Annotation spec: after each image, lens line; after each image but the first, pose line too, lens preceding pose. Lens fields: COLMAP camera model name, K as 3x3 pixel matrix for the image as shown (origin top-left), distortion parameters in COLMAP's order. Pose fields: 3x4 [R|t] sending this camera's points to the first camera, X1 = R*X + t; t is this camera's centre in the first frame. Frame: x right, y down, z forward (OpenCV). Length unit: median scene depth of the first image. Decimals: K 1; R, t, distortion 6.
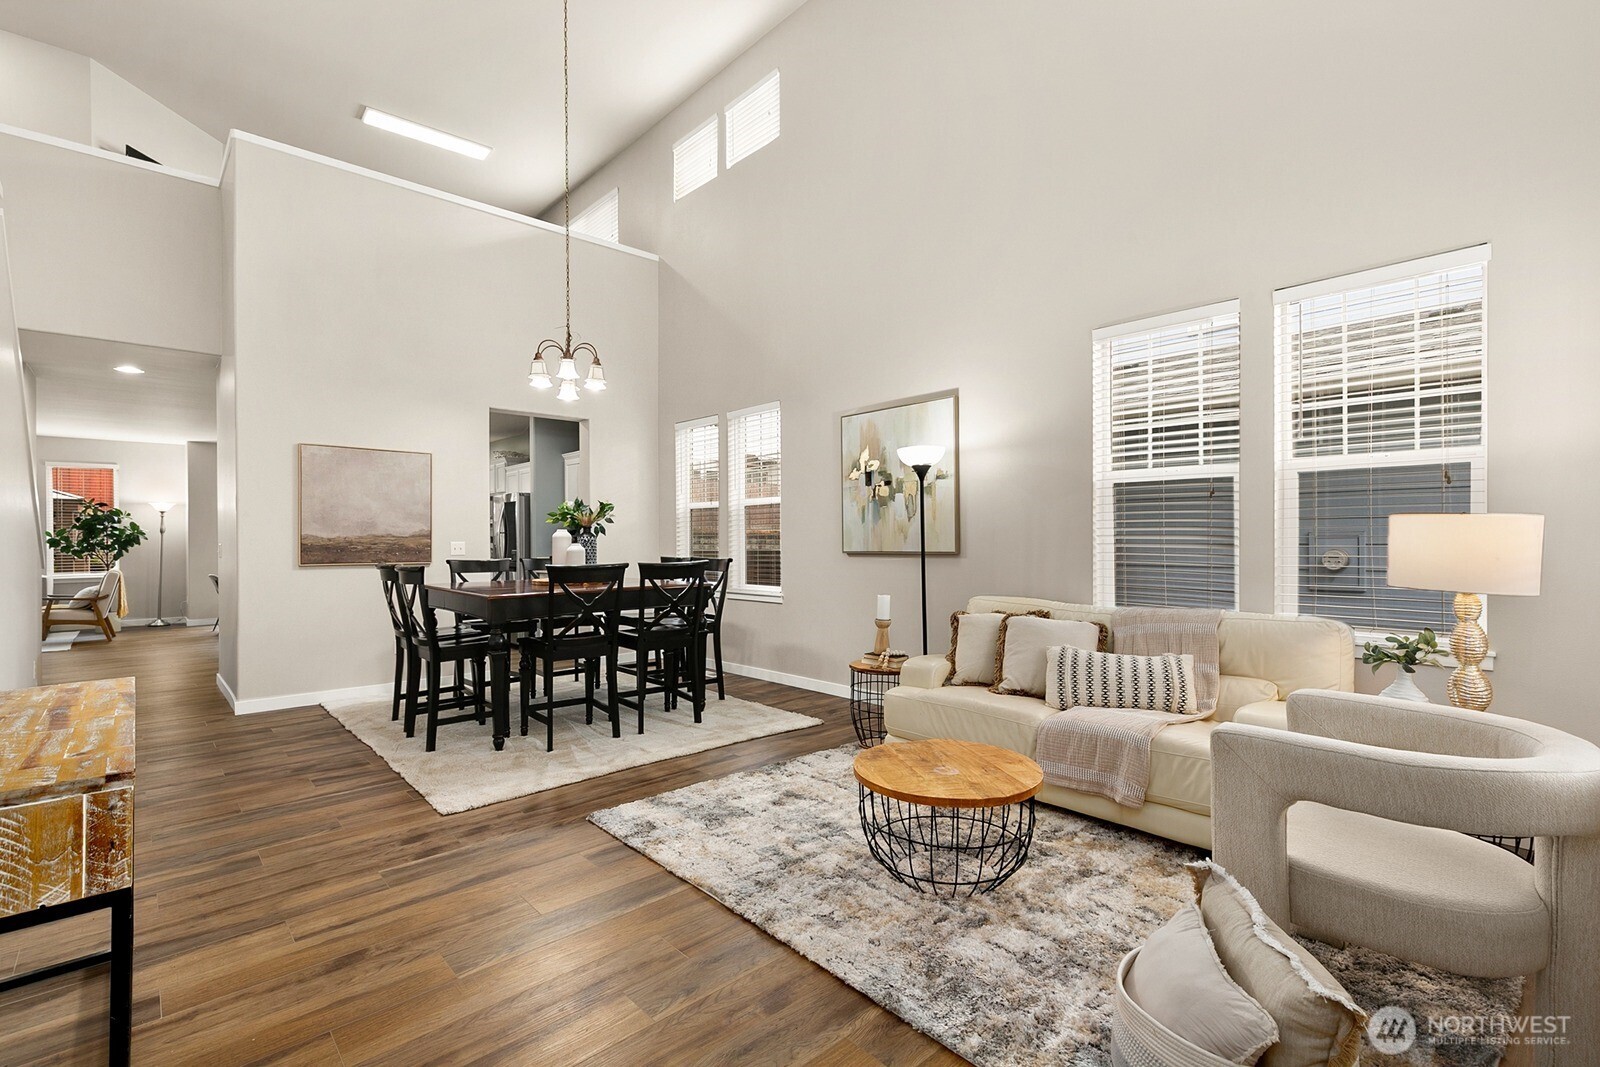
lens RADIAL K [[729.8, 0, 800.0], [0, 729.8, 533.5], [0, 0, 1]] dist [0.010267, 0.000089]
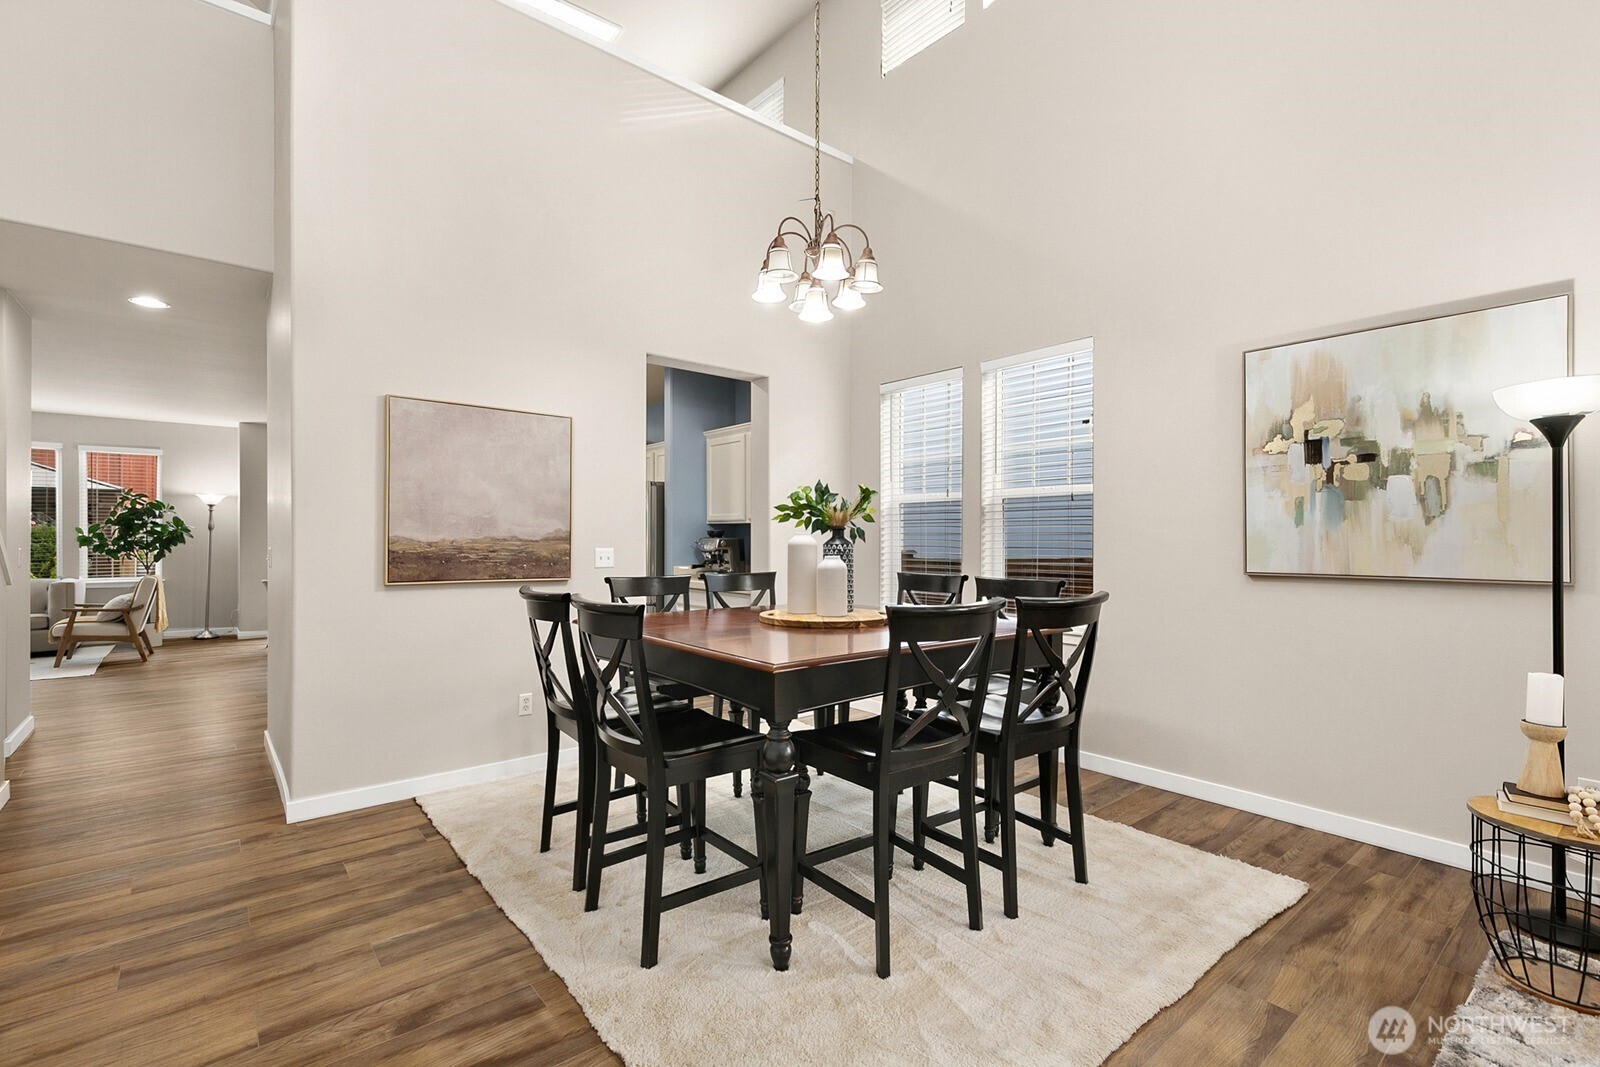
lens RADIAL K [[719.5, 0, 798.1], [0, 719.5, 537.1], [0, 0, 1]] dist [0.010492, -0.000041]
pose [[0.998827, 0.009429, -0.047486, -0.269718], [-0.009265, 0.999950, 0.003672, -0.003389], [0.047519, -0.003228, 0.998865, 0.356037]]
